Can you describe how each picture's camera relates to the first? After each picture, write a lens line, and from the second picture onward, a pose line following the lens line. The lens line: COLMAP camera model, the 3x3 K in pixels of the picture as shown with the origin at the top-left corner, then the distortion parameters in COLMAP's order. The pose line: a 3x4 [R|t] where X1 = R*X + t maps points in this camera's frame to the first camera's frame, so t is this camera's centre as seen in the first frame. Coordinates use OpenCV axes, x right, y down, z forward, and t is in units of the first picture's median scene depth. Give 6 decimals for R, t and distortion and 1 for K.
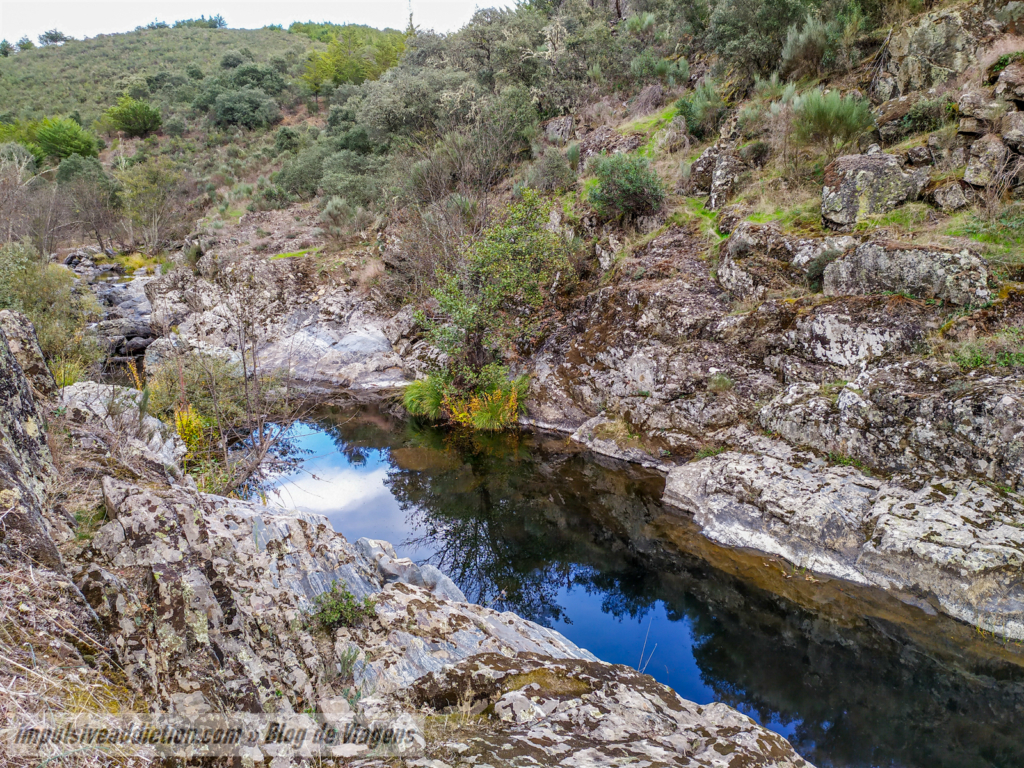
lens RADIAL K [[776.6, 0, 511.4], [0, 776.6, 381.9], [0, 0, 1]] dist [0.040096, -0.015230]
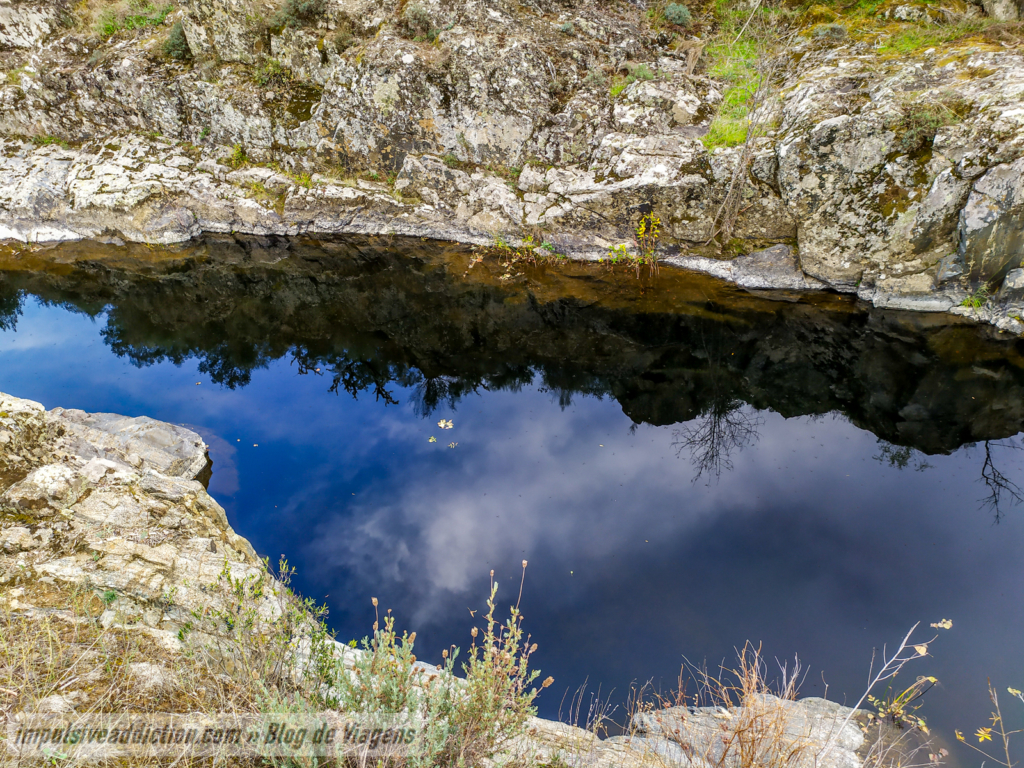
lens RADIAL K [[776.6, 0, 511.9], [0, 776.6, 384.8], [0, 0, 1]] dist [0.040096, -0.015230]
pose [[0.763444, -0.426768, 0.484791, 0.245128], [0.185768, 0.863972, 0.468020, -0.005871], [-0.618582, -0.267248, 0.738874, -0.418401]]
